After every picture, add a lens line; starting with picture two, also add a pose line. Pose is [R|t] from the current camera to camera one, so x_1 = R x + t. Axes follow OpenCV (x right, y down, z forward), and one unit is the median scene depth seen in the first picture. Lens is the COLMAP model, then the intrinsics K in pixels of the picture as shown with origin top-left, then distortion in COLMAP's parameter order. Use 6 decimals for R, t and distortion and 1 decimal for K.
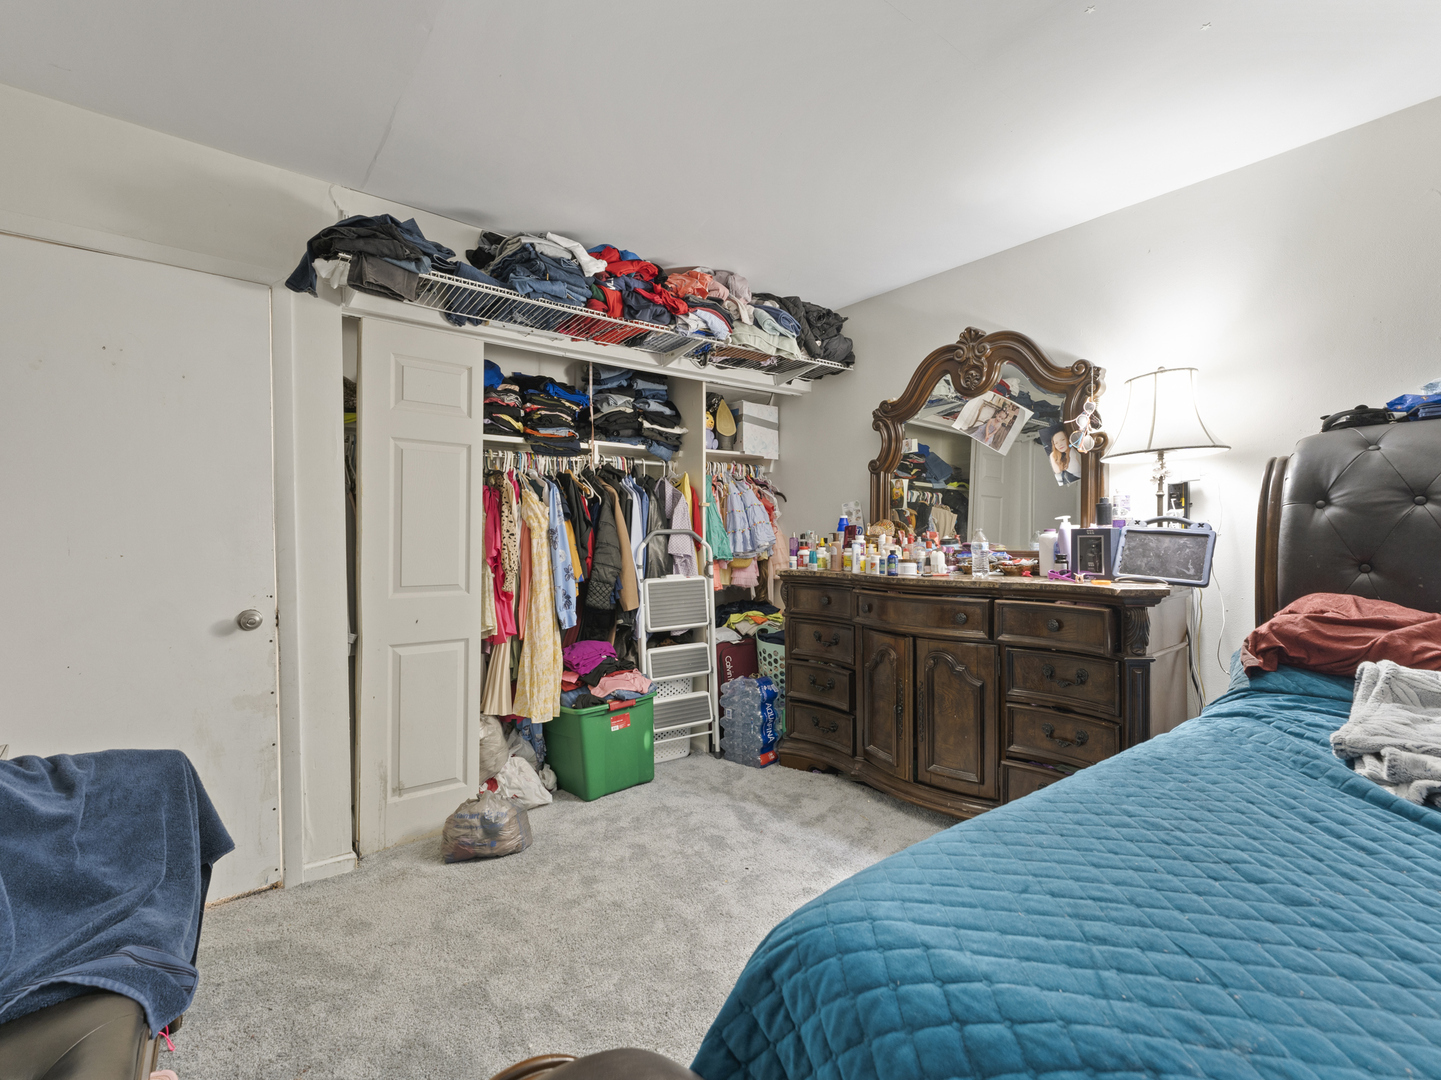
lens RADIAL K [[662.2, 0, 721.4], [0, 662.2, 539.2], [0, 0, 1]] dist [0.002769, 0.000288]
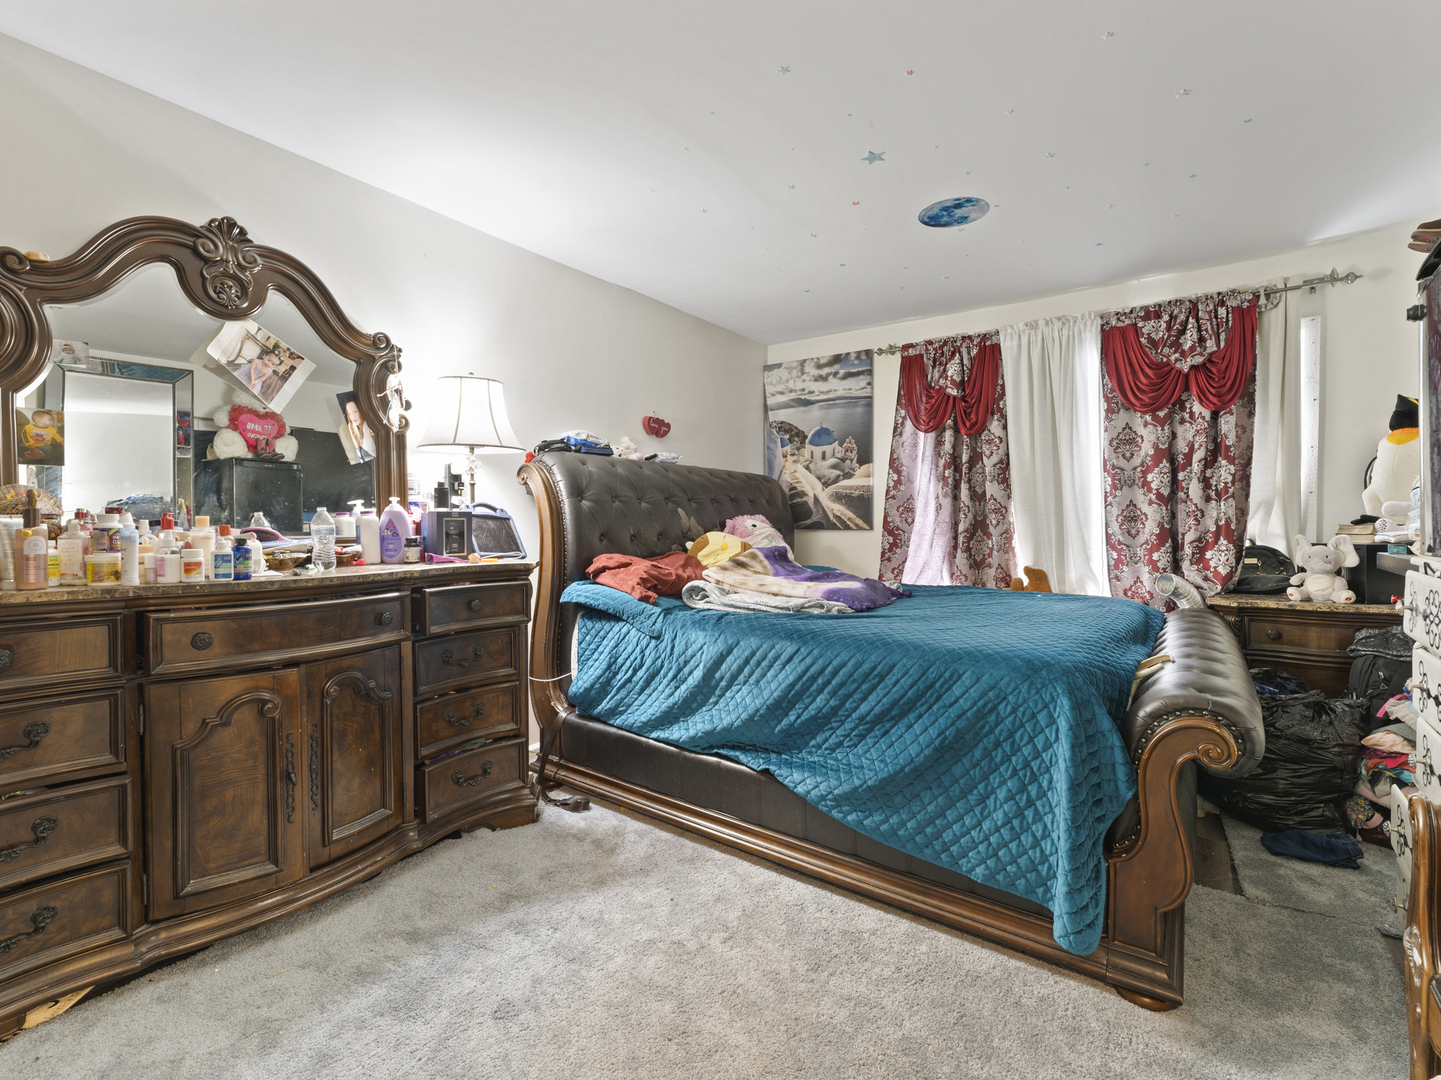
lens RADIAL K [[662.2, 0, 719.4], [0, 662.2, 535.4], [0, 0, 1]] dist [0.002769, 0.000288]
pose [[-0.273823, -0.007287, 0.961752, -0.456424], [0.013187, 0.999849, 0.011331, 0.012624], [-0.961690, 0.015785, -0.273686, 0.732573]]
